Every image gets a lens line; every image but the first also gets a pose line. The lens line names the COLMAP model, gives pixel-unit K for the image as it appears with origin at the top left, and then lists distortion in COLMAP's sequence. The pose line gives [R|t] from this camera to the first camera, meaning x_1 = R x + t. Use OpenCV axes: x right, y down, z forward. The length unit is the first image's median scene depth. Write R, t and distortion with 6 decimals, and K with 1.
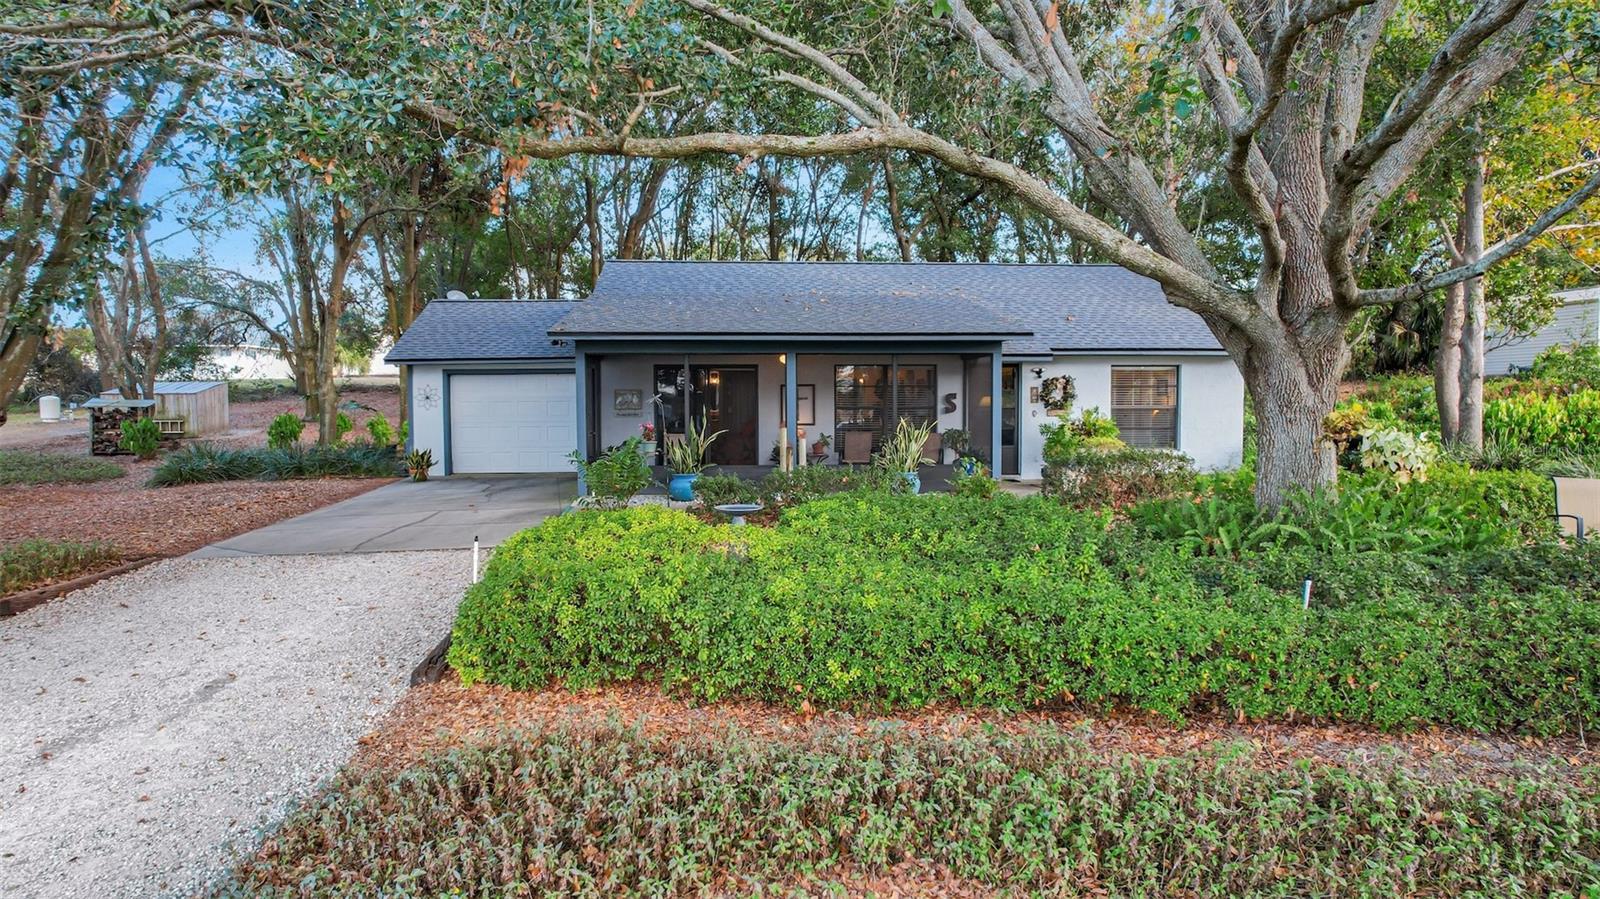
lens RADIAL K [[1015.0, 0, 800.0], [0, 1015.0, 449.5], [0, 0, 1]] dist [-0.076356, 0.060165]
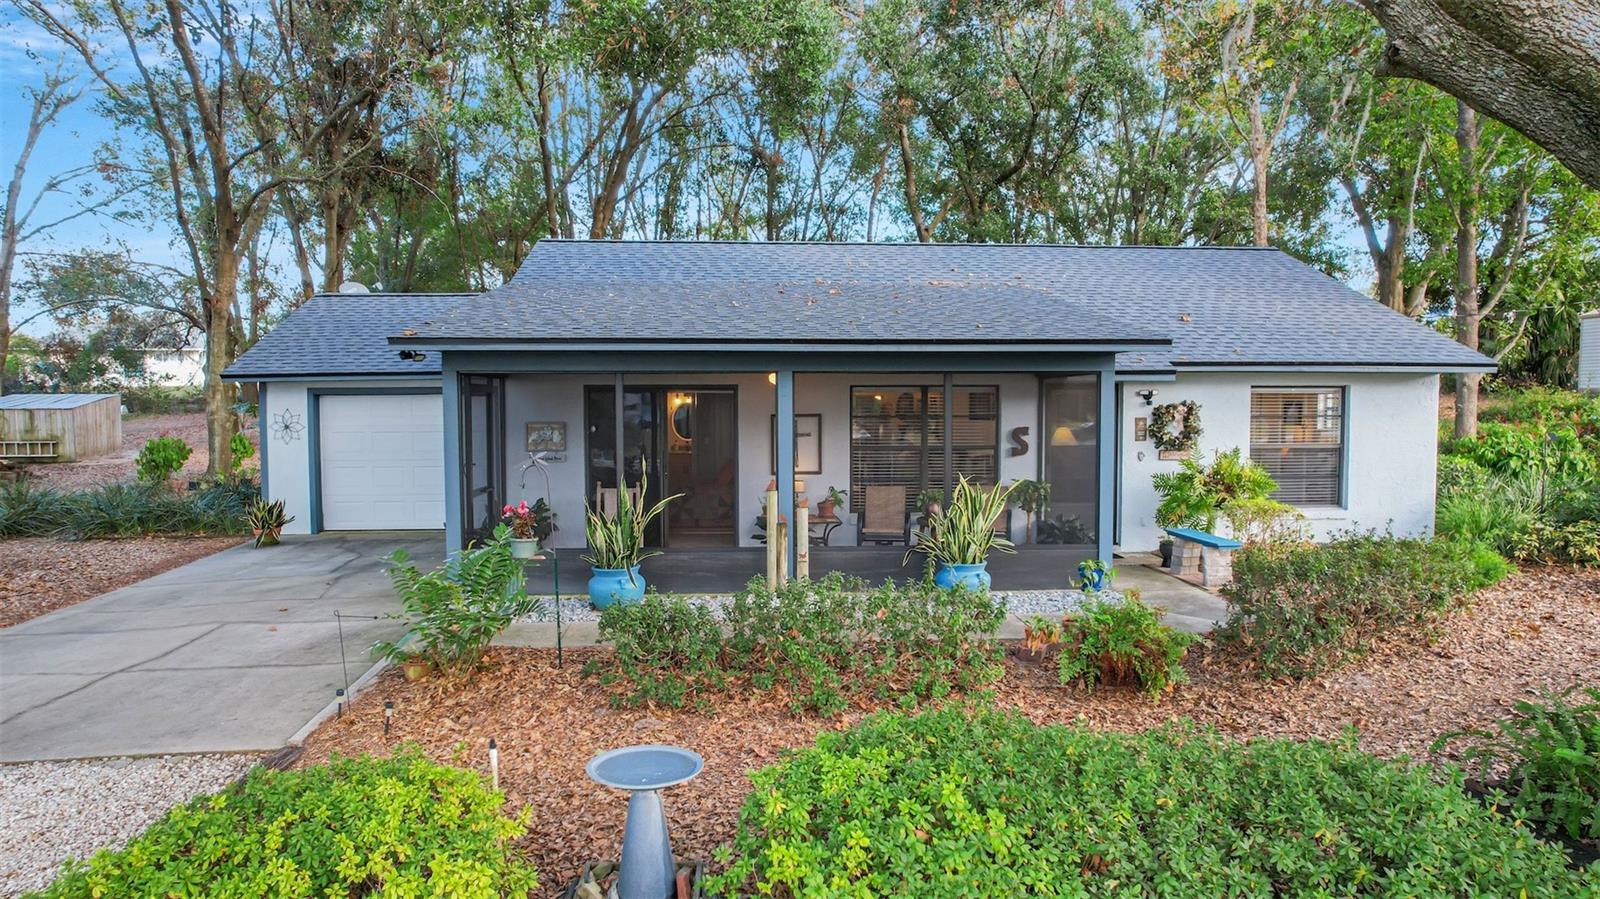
lens RADIAL K [[1015.0, 0, 800.0], [0, 1015.0, 449.5], [0, 0, 1]] dist [-0.076356, 0.060165]
pose [[0.999997, 0.001452, -0.001999, 0.001573], [-0.001458, 0.999994, -0.003076, -0.037086], [0.001995, 0.003079, 0.999993, 0.309528]]
